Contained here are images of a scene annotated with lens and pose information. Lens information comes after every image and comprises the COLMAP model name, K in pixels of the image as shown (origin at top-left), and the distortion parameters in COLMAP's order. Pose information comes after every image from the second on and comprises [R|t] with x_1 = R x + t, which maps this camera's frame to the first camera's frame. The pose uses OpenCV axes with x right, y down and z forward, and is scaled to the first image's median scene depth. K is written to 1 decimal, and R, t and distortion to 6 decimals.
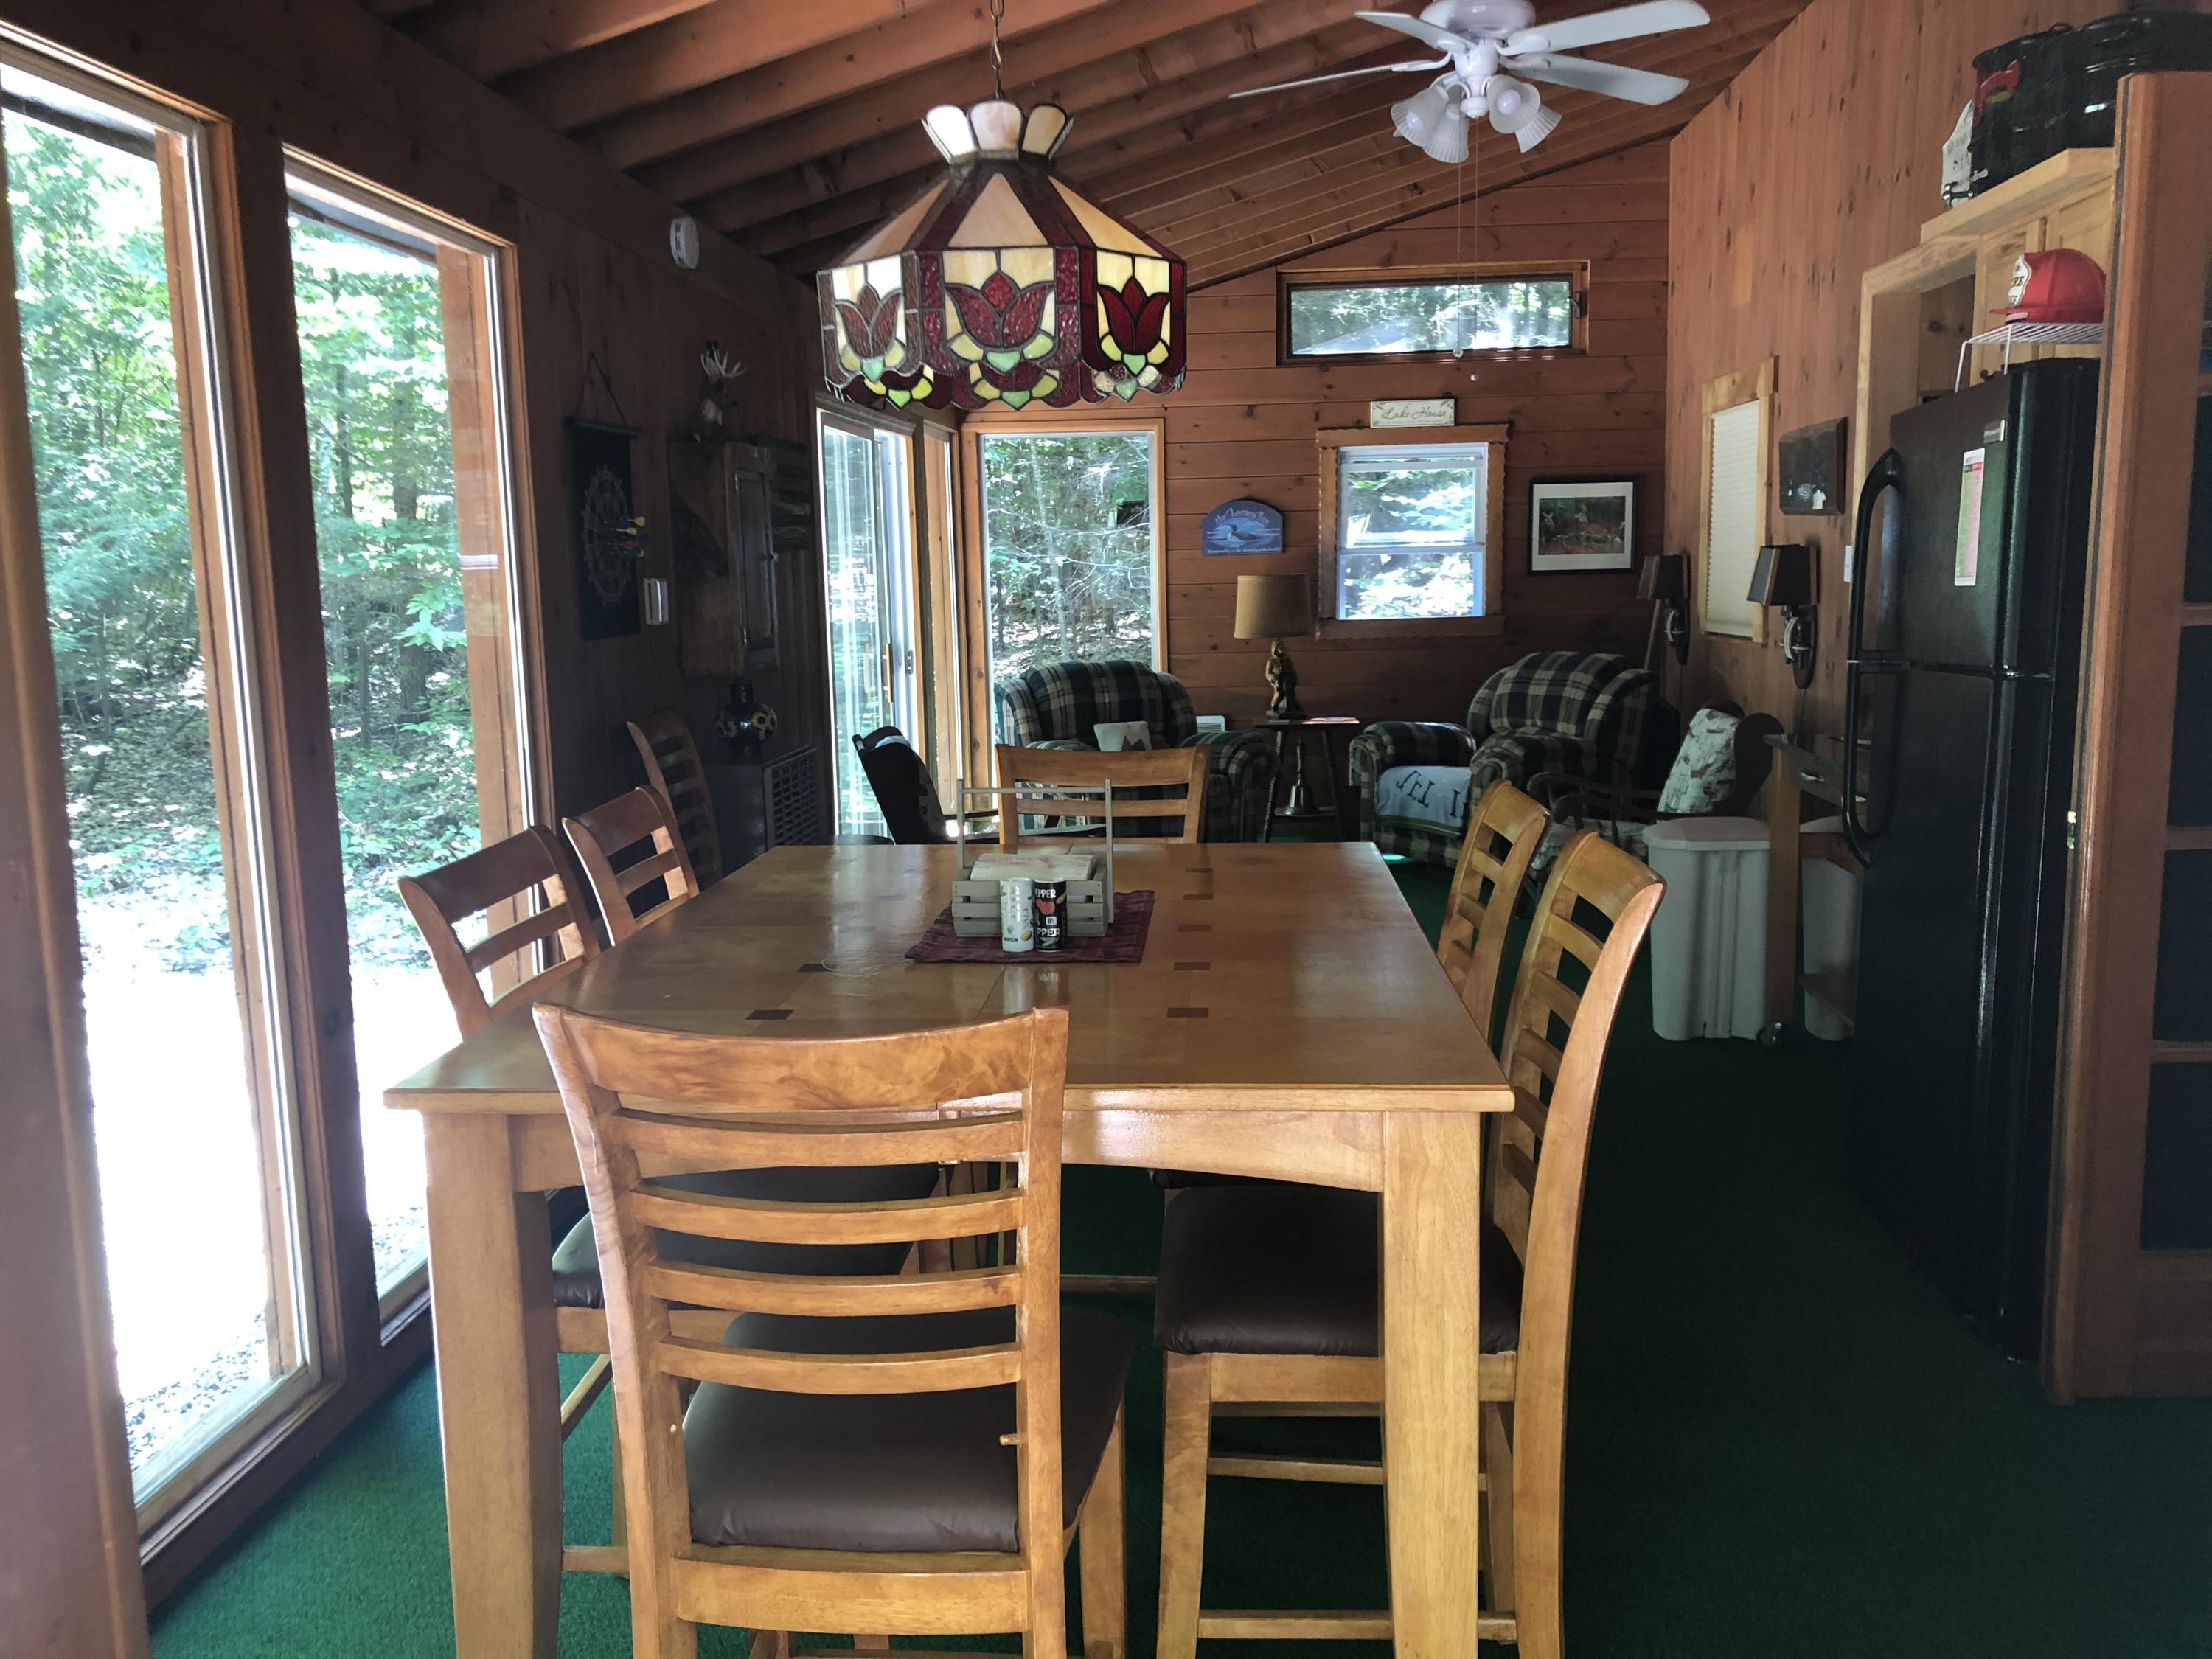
lens RADIAL K [[1782.7, 0, 1106.0], [0, 1782.7, 829.5], [0, 0, 1]] dist [0.148552, -0.327795]
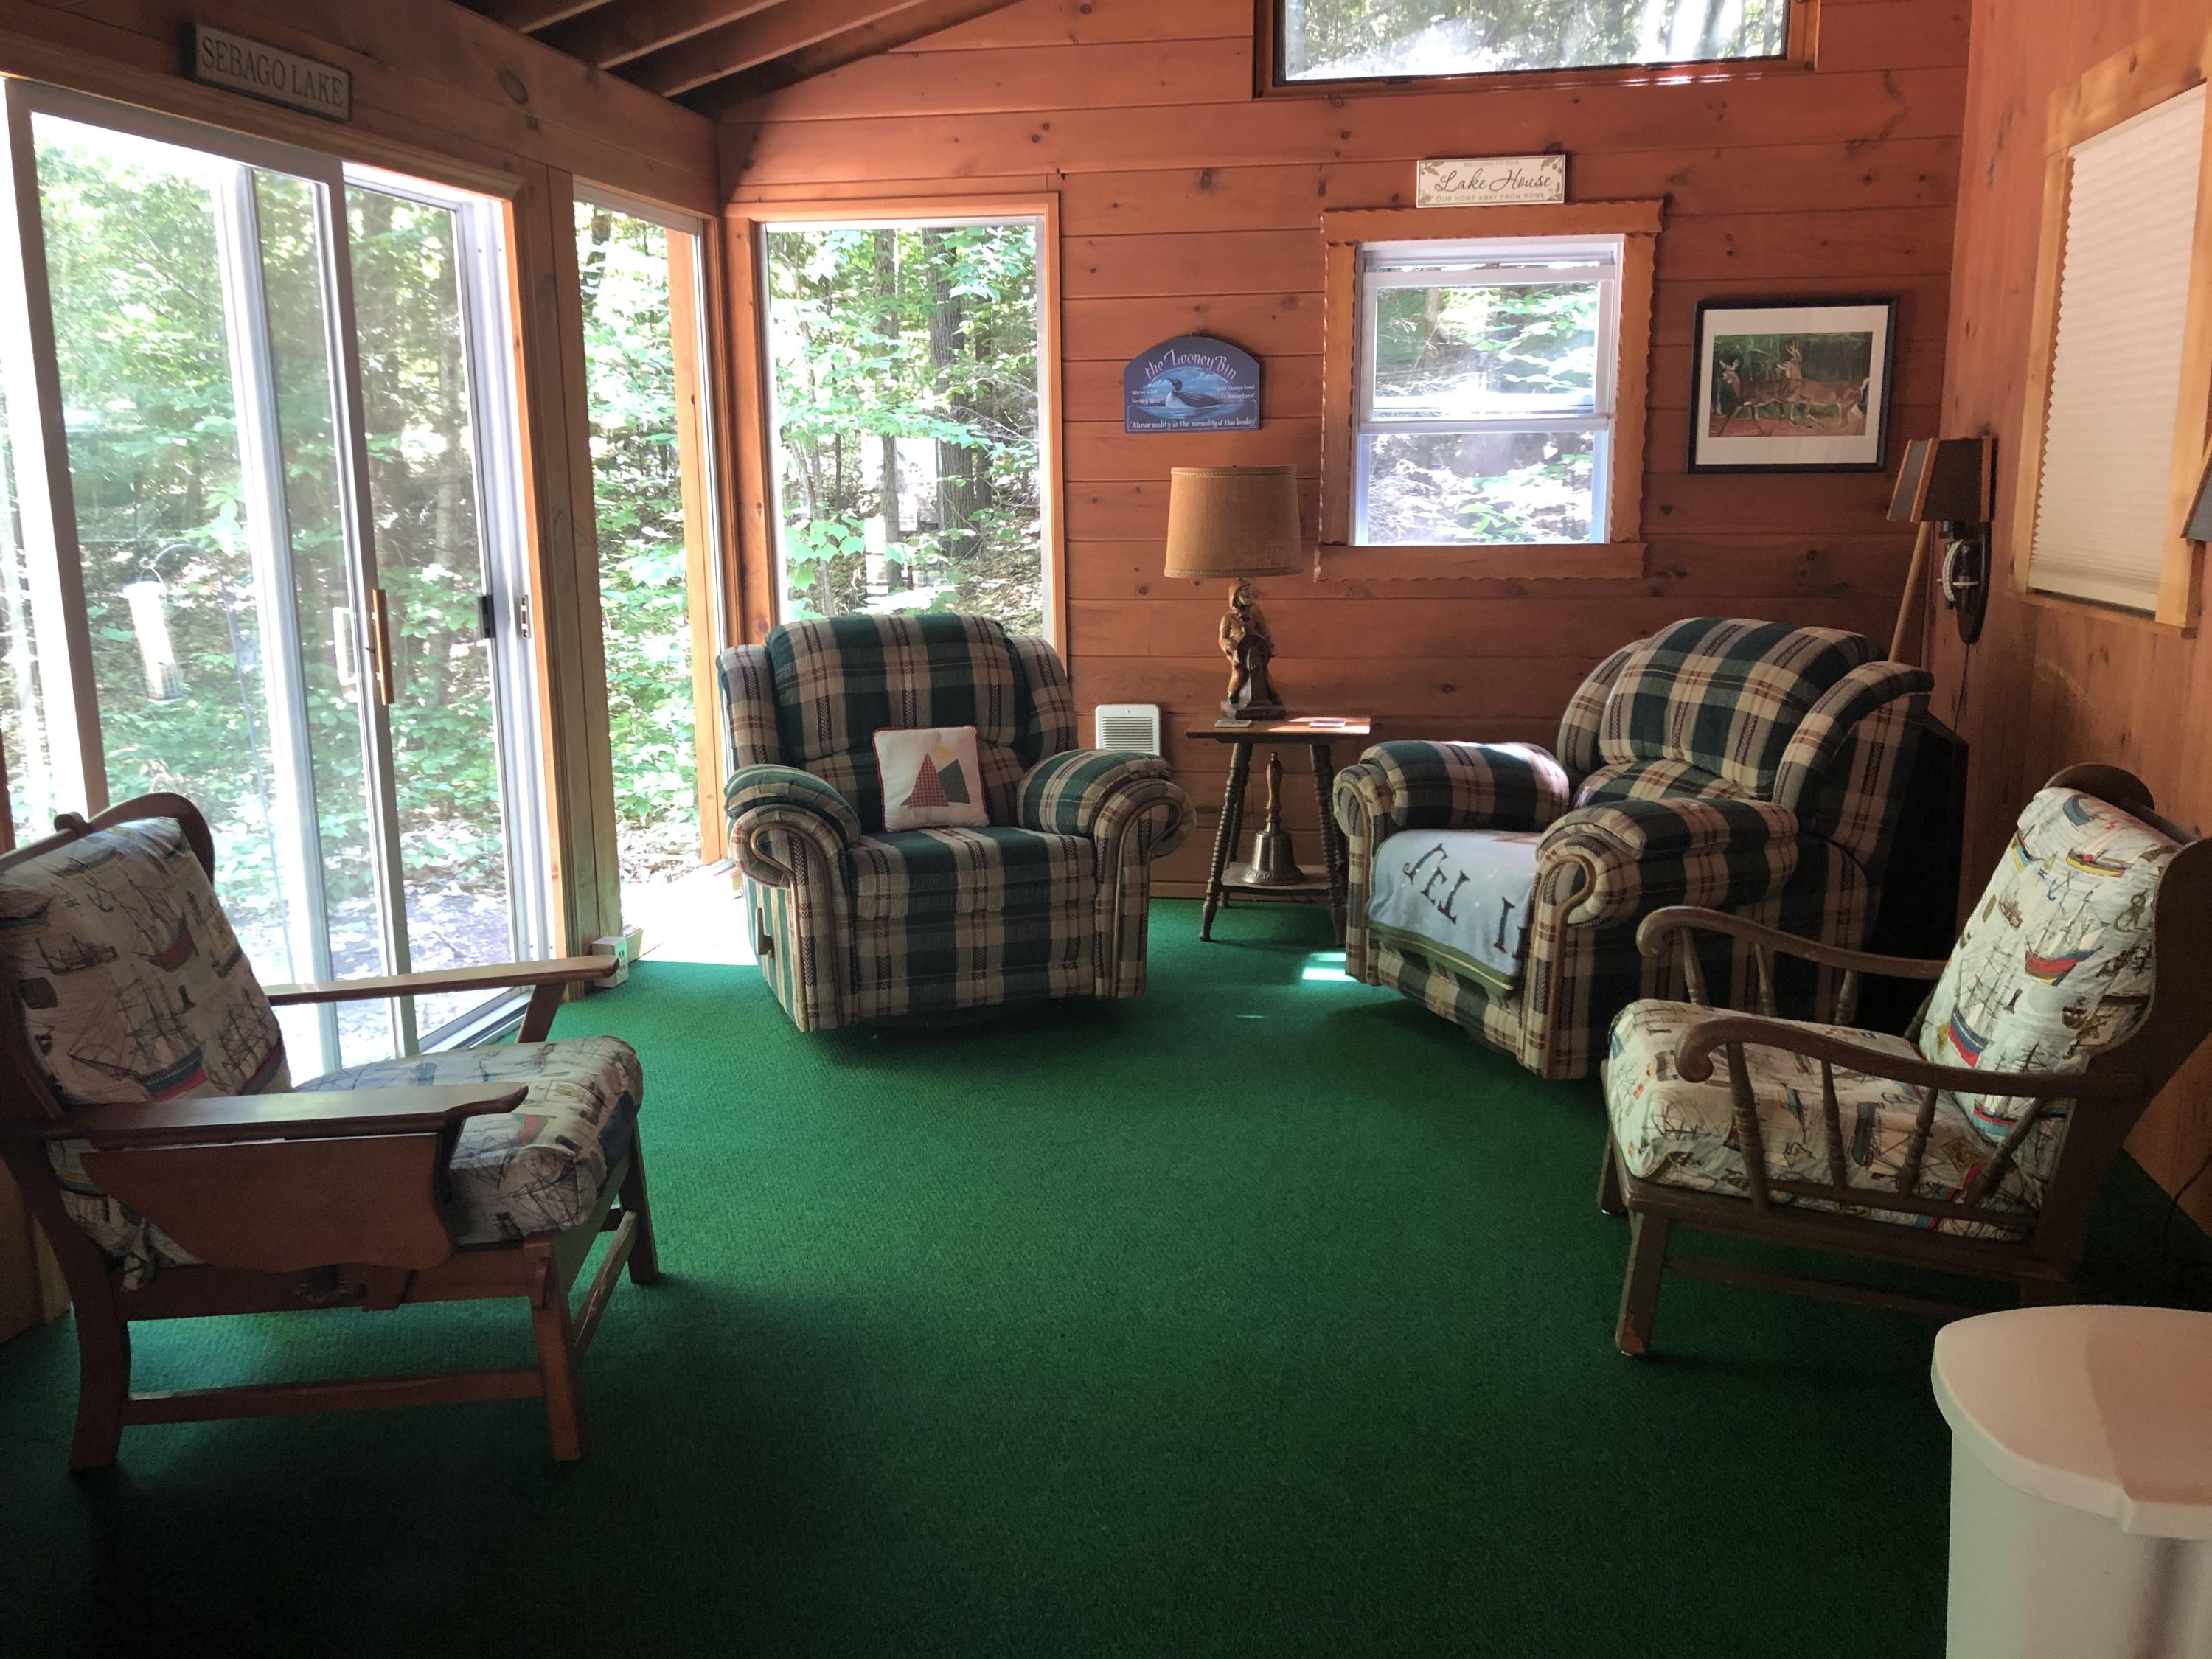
lens RADIAL K [[1790.1, 0, 1106.0], [0, 1790.1, 829.5], [0, 0, 1]] dist [0.030193, 0.001718]
pose [[0.994401, 0.030505, -0.101171, 0.120024], [-0.024804, 0.998058, 0.057136, -0.060767], [0.102717, -0.054306, 0.993227, 0.439409]]
